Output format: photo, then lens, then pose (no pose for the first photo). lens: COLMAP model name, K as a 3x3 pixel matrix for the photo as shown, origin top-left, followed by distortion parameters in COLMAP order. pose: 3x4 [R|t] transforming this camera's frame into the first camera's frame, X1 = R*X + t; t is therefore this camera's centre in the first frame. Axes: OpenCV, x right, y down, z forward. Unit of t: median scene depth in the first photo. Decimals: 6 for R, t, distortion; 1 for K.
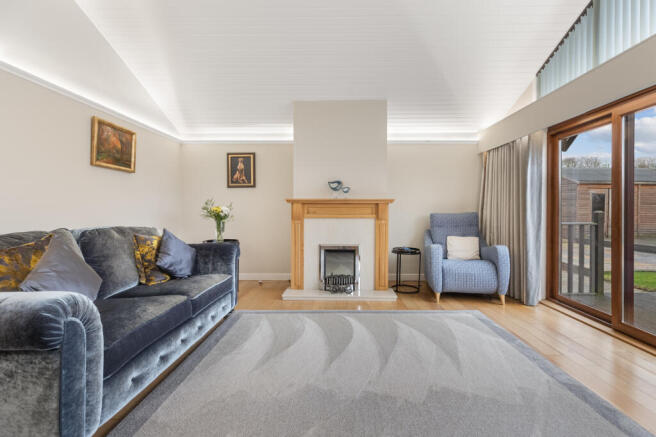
lens RADIAL K [[297.2, 0, 330.9], [0, 297.2, 218.1], [0, 0, 1]] dist [0.001306, -0.000183]
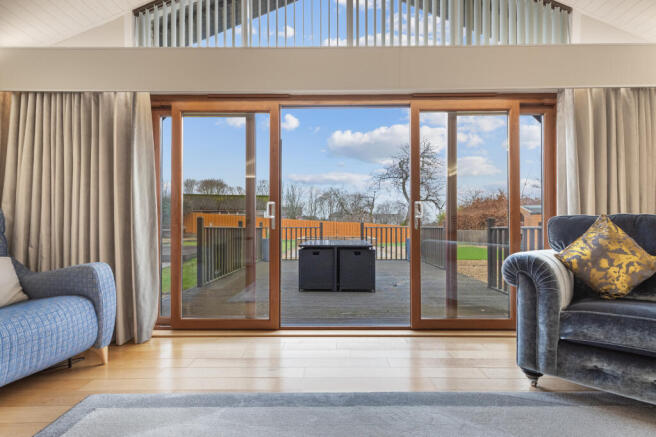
lens RADIAL K [[297.2, 0, 330.9], [0, 297.2, 218.1], [0, 0, 1]] dist [0.001306, -0.000183]
pose [[-0.055067, -0.005717, 0.998466, -0.037466], [0.019752, 0.999782, 0.006814, 0.008884], [-0.998287, 0.020097, -0.054942, 0.588823]]
